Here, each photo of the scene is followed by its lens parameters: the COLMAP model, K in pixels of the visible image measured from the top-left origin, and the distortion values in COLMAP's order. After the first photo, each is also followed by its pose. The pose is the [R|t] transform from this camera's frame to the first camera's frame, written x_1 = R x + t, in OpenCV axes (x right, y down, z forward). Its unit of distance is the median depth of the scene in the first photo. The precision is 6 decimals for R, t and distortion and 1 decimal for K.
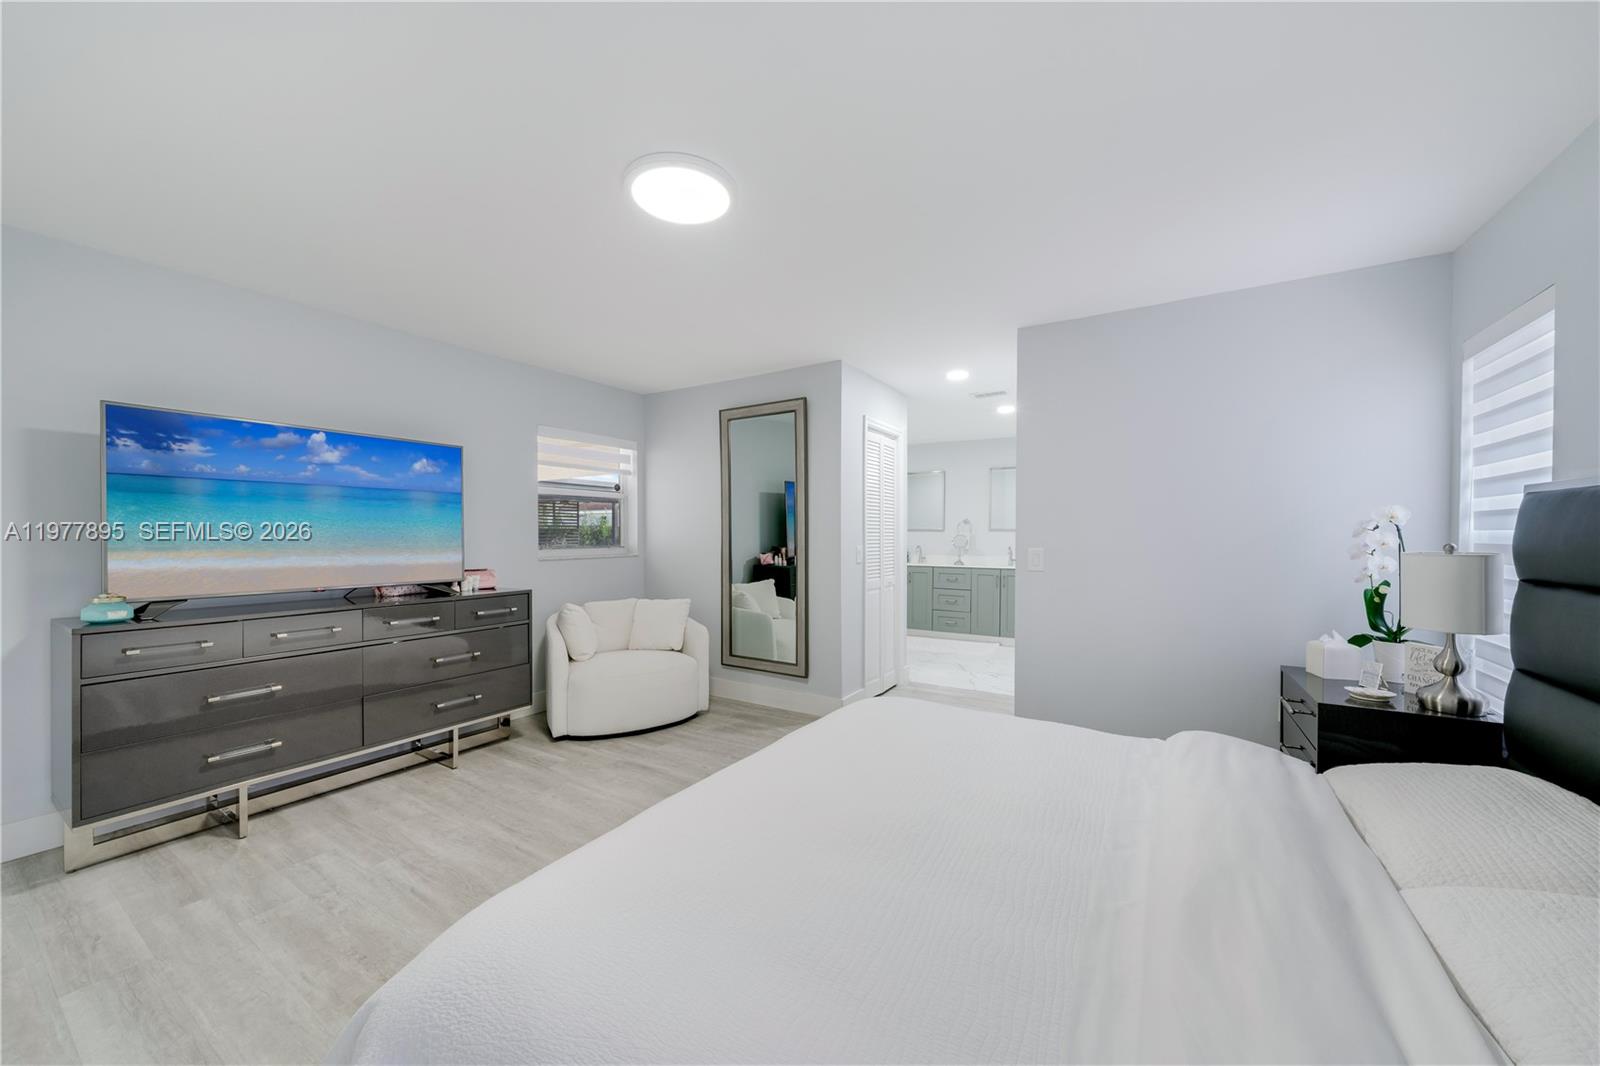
lens RADIAL K [[573.7, 0, 746.5], [0, 573.7, 543.7], [0, 0, 1]] dist [-0.007166, 0.000436]
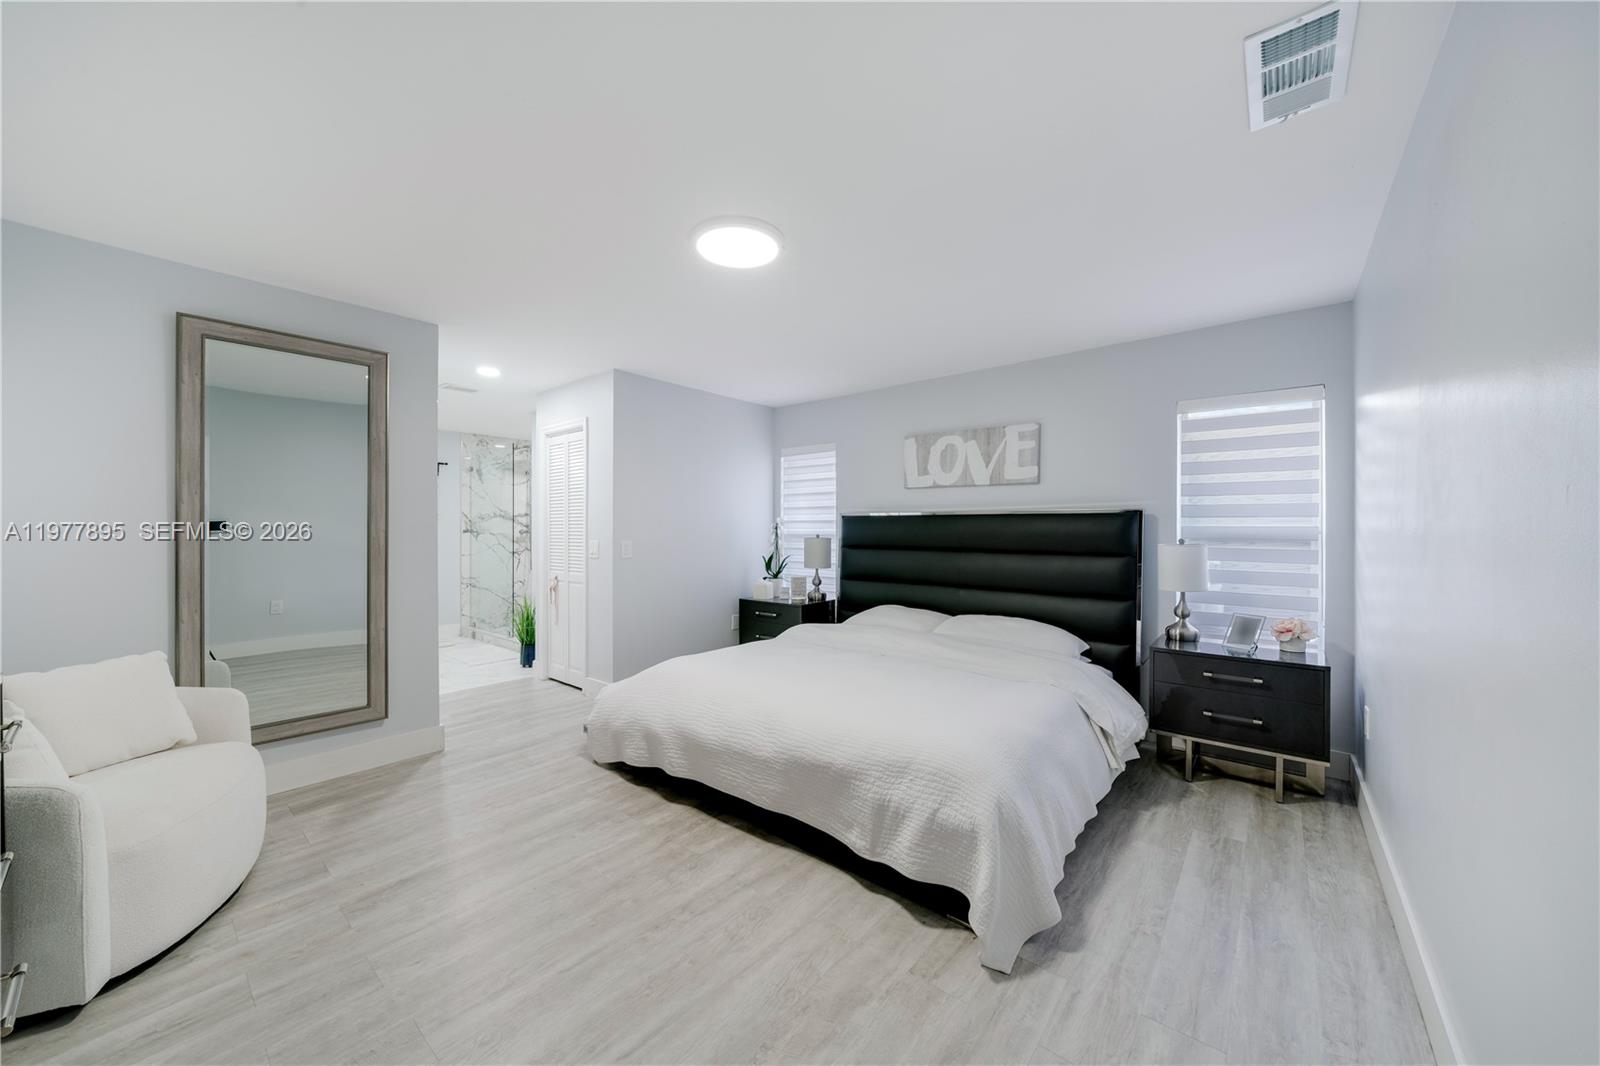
lens RADIAL K [[573.7, 0, 837.2], [0, 573.7, 528.4], [0, 0, 1]] dist [-0.007166, 0.000436]
pose [[0.073836, 0.000284, 0.997270, -0.849438], [0.015548, 0.999878, -0.001436, -0.011331], [-0.997149, 0.015611, 0.073823, 0.470251]]
